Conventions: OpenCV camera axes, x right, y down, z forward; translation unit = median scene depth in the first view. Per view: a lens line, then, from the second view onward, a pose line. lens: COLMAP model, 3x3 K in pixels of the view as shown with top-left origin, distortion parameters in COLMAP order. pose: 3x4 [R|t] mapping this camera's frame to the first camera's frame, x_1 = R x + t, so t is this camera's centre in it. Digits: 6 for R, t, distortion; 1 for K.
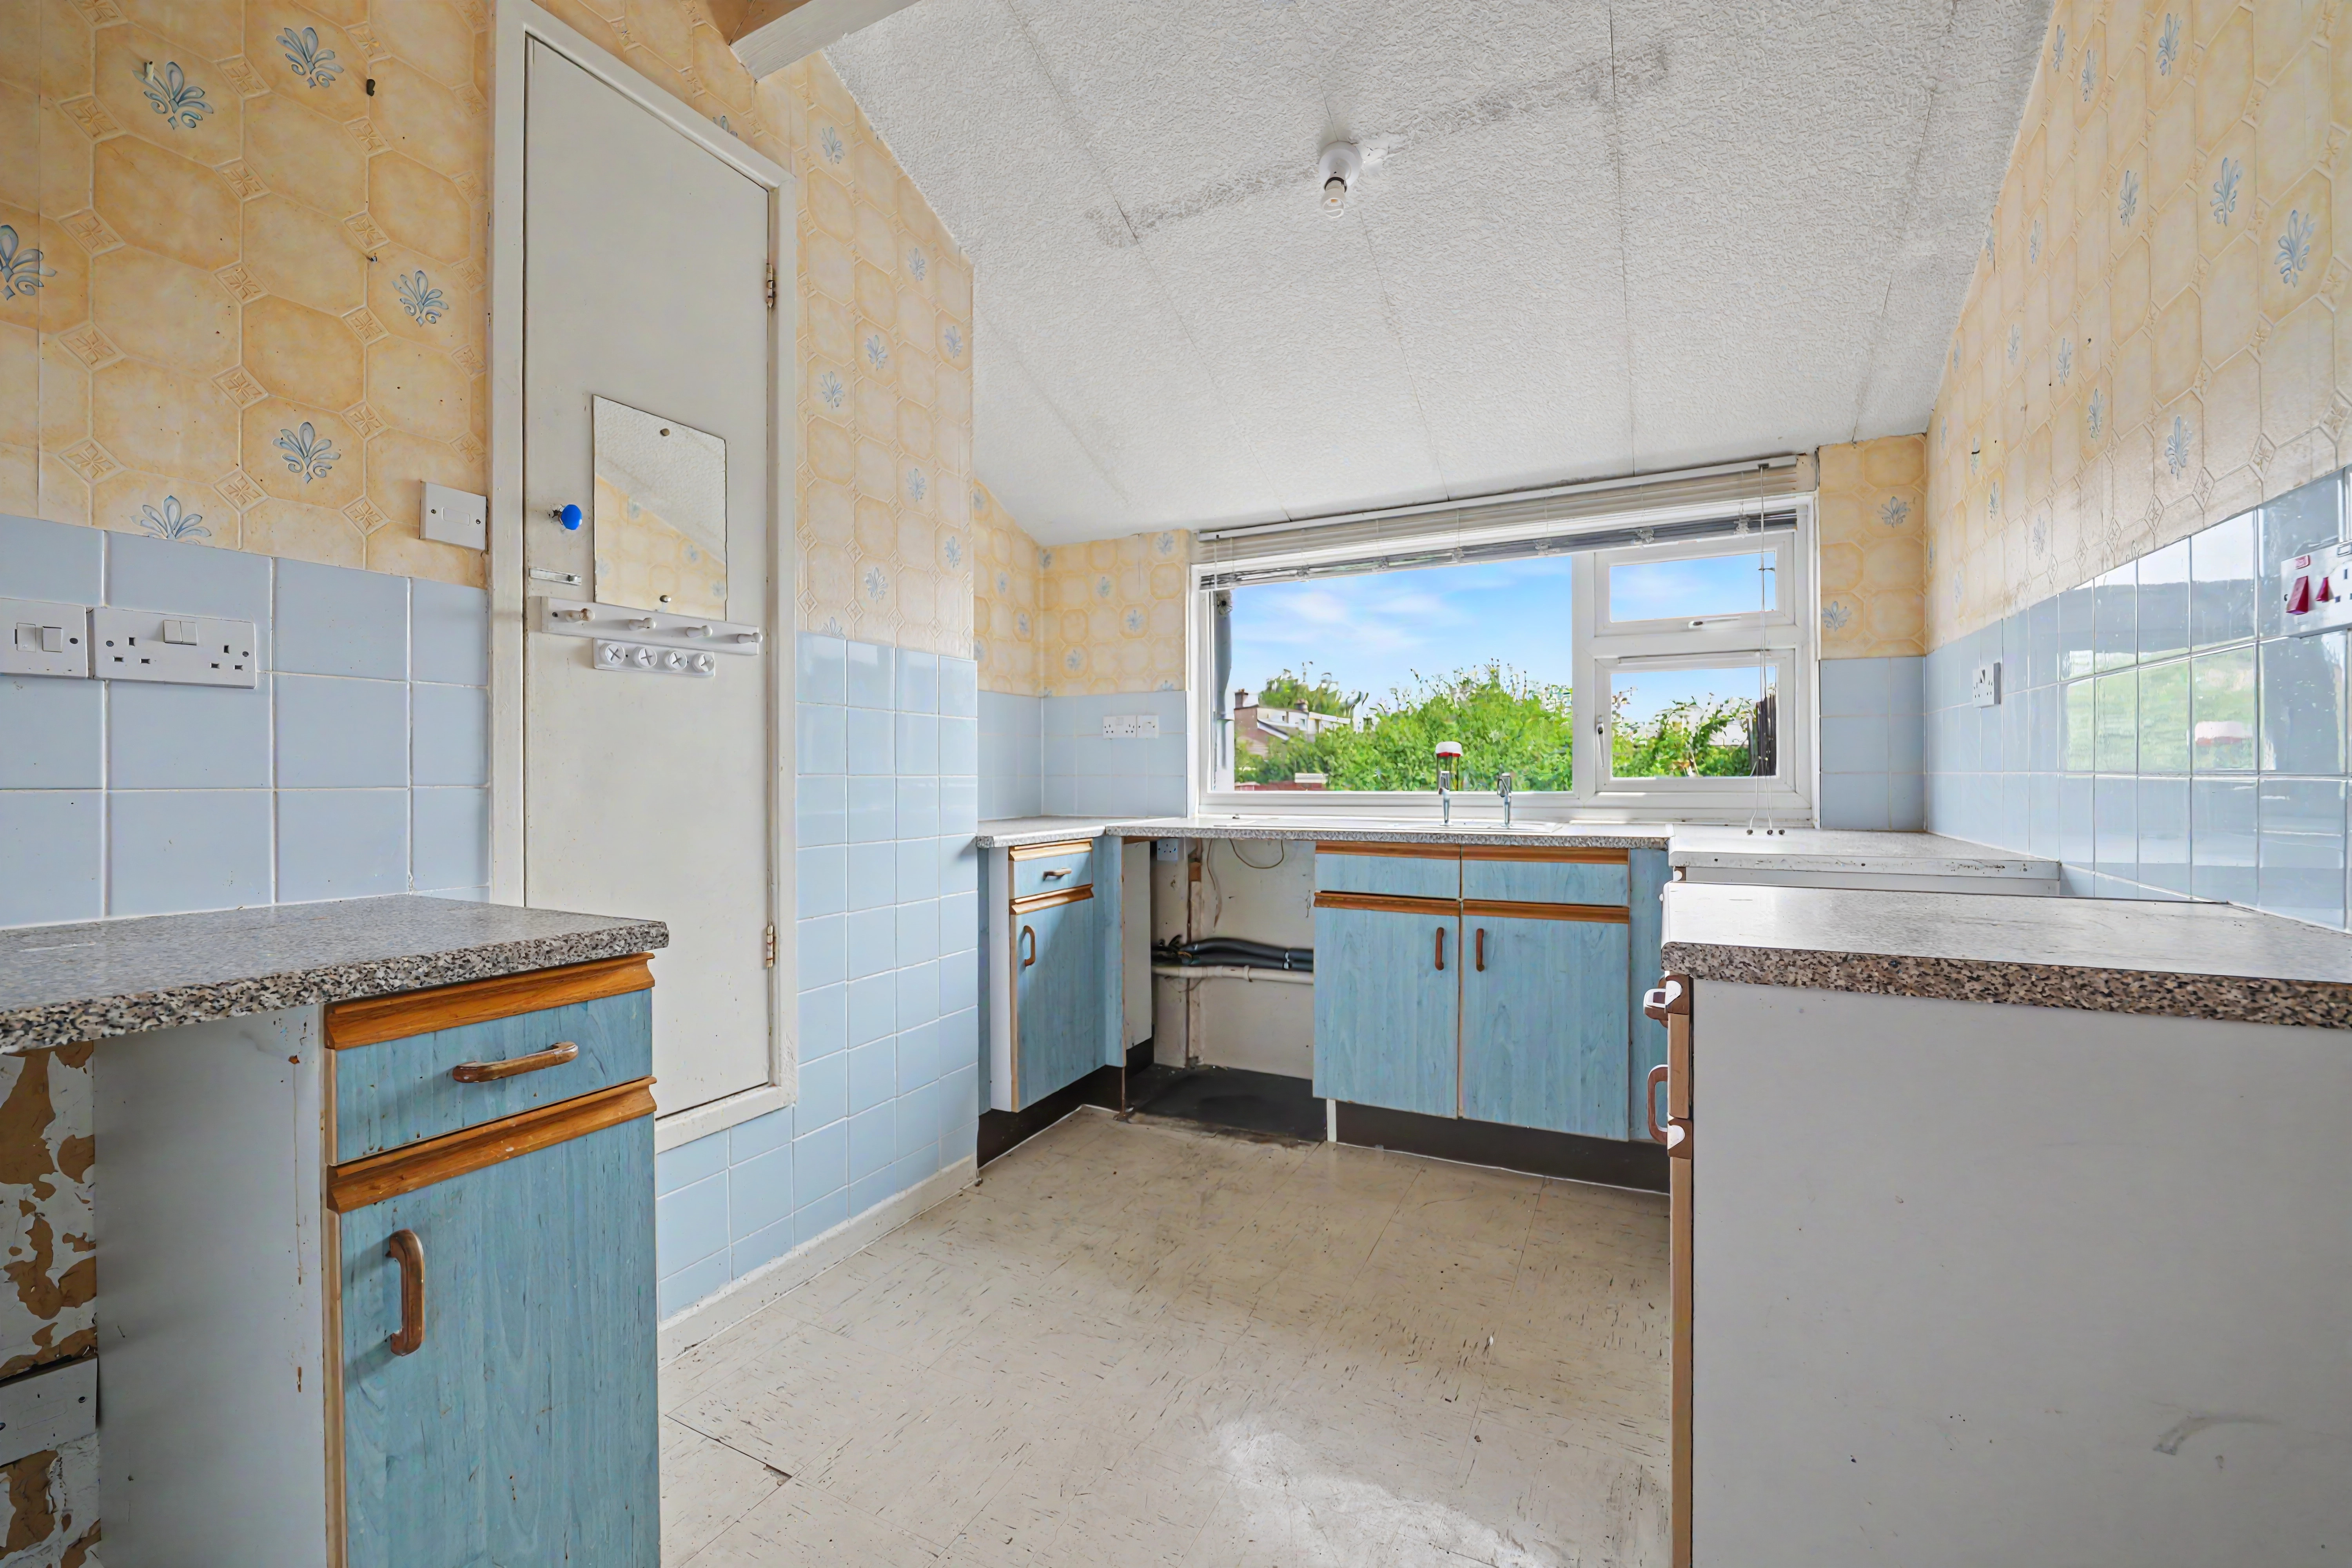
lens RADIAL K [[956.5, 0, 1180.8], [0, 956.5, 780.5], [0, 0, 1]] dist [0.000200, 0.000242]
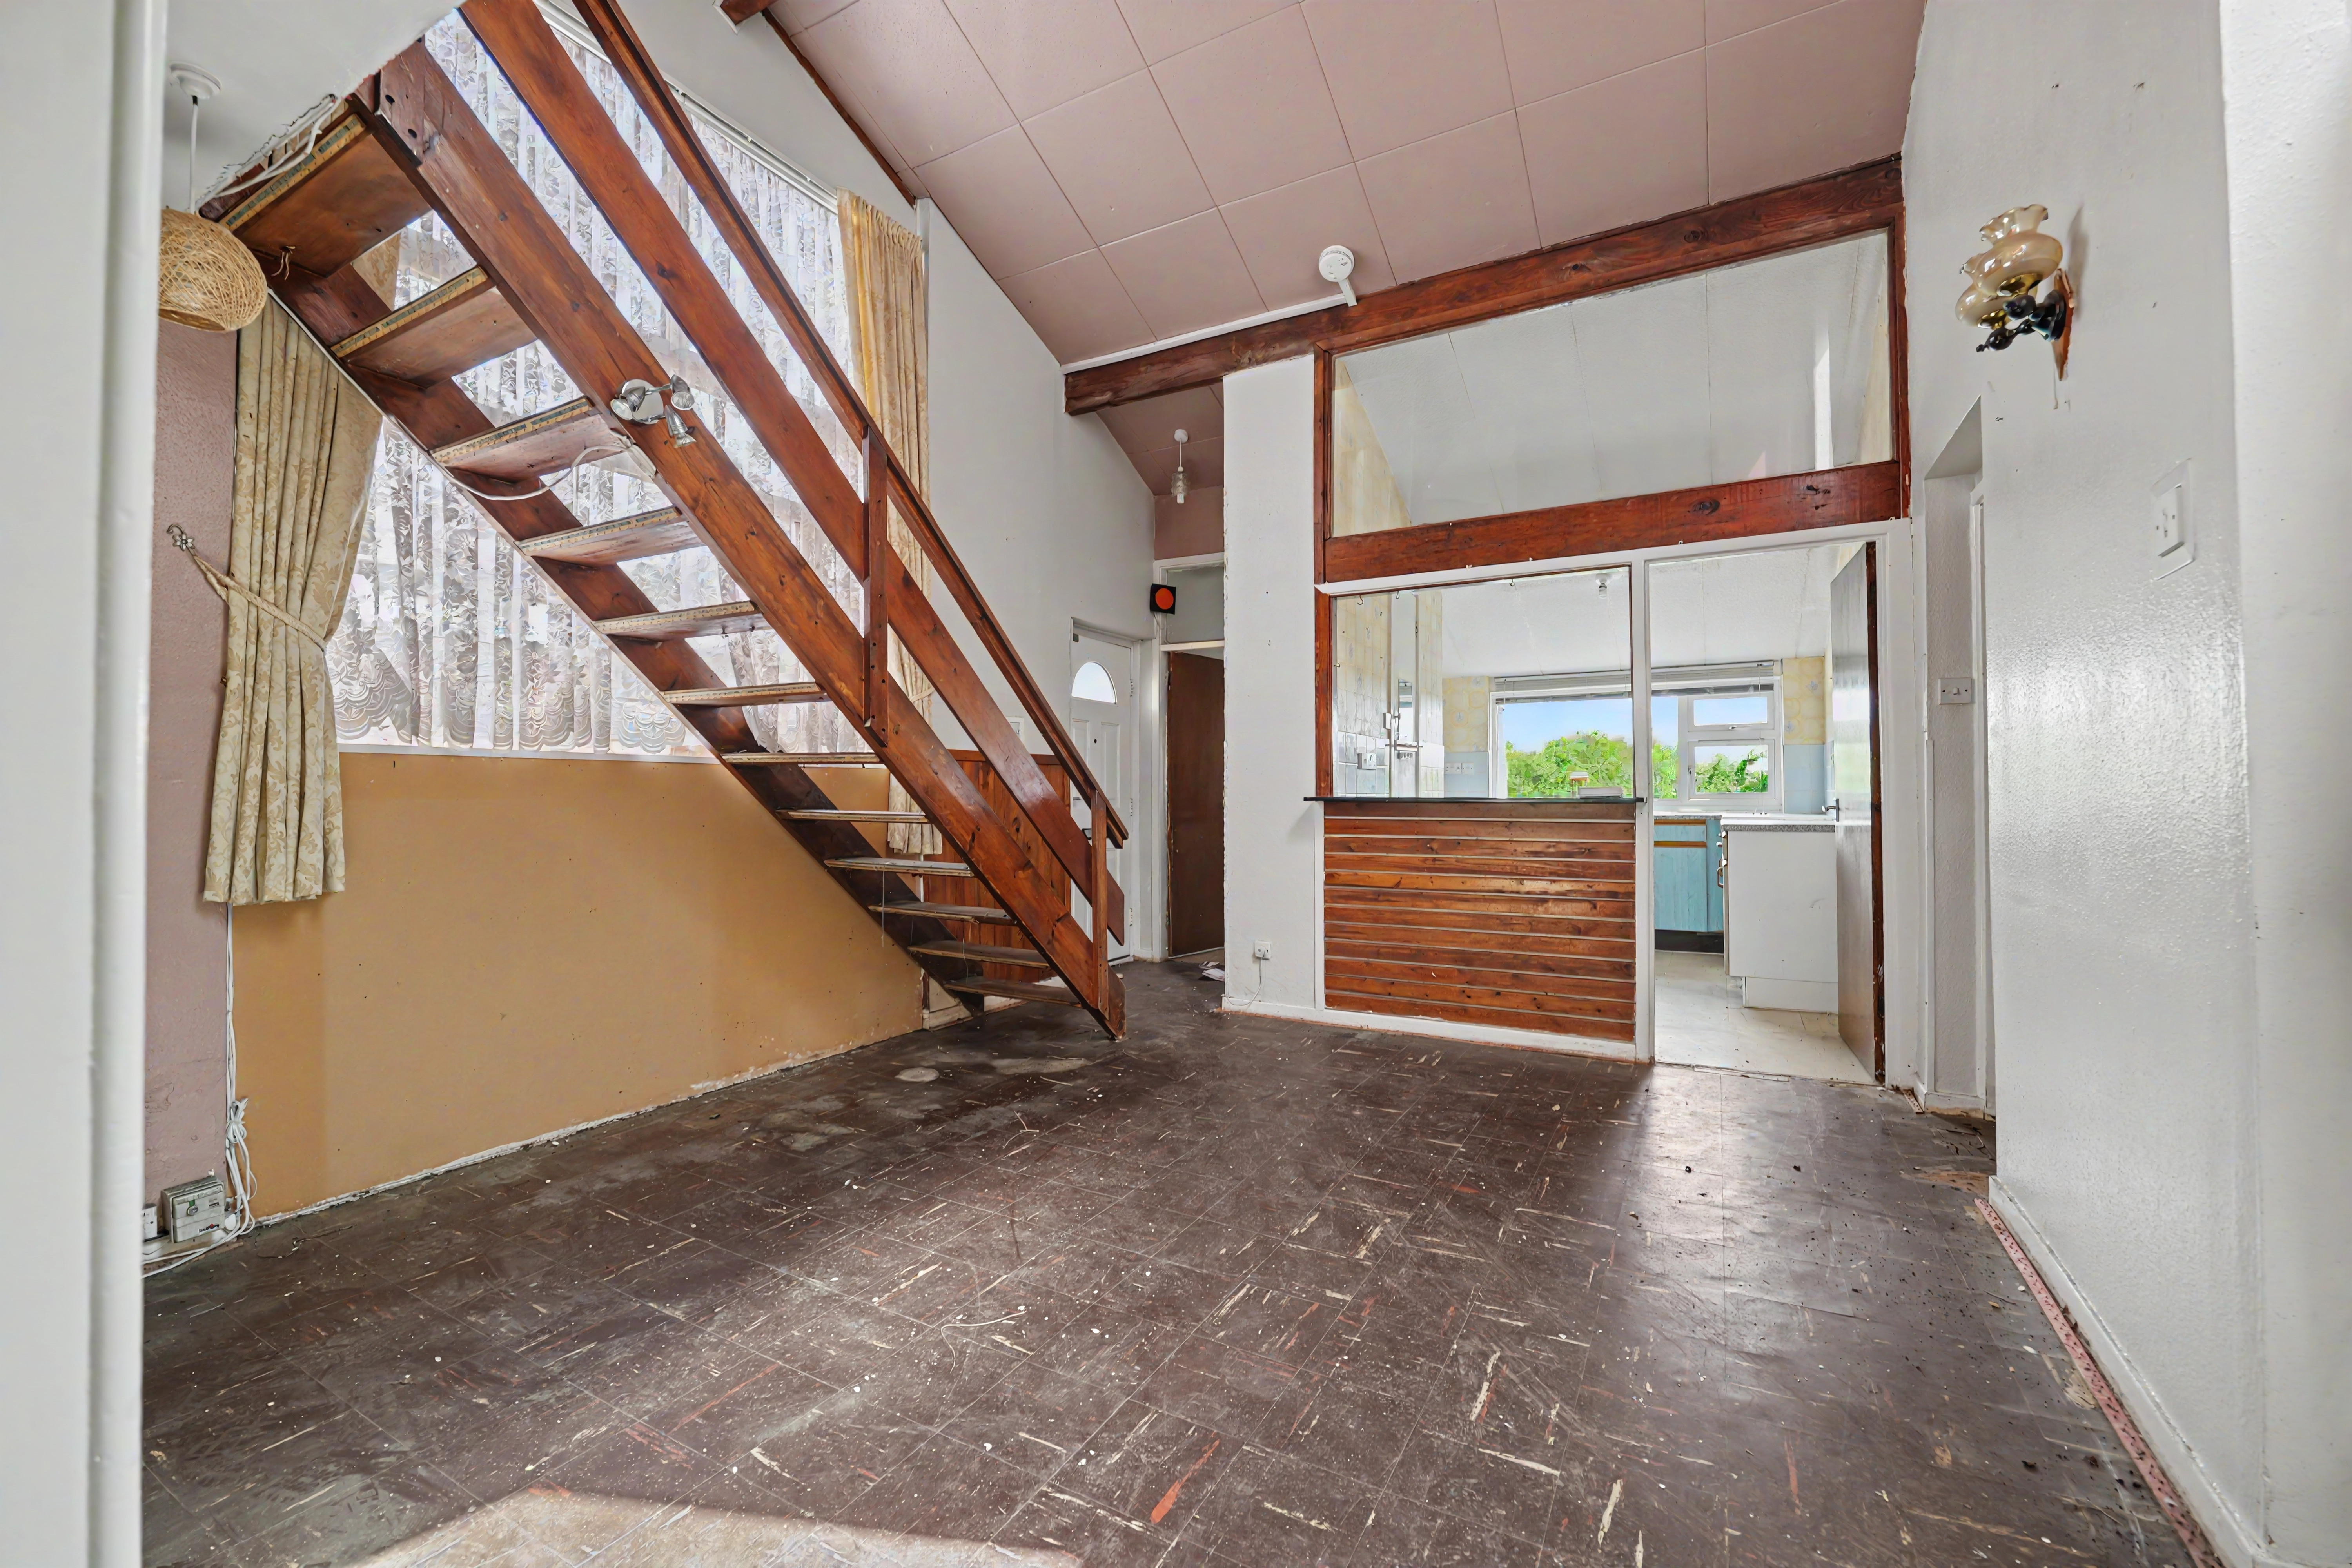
lens RADIAL K [[956.5, 0, 1180.0], [0, 956.5, 782.6], [0, 0, 1]] dist [0.000200, 0.000242]
pose [[0.999106, 0.001306, -0.042246, -0.768758], [-0.001945, 0.999884, -0.015099, 0.011482], [0.042222, 0.015168, 0.998993, -1.502477]]
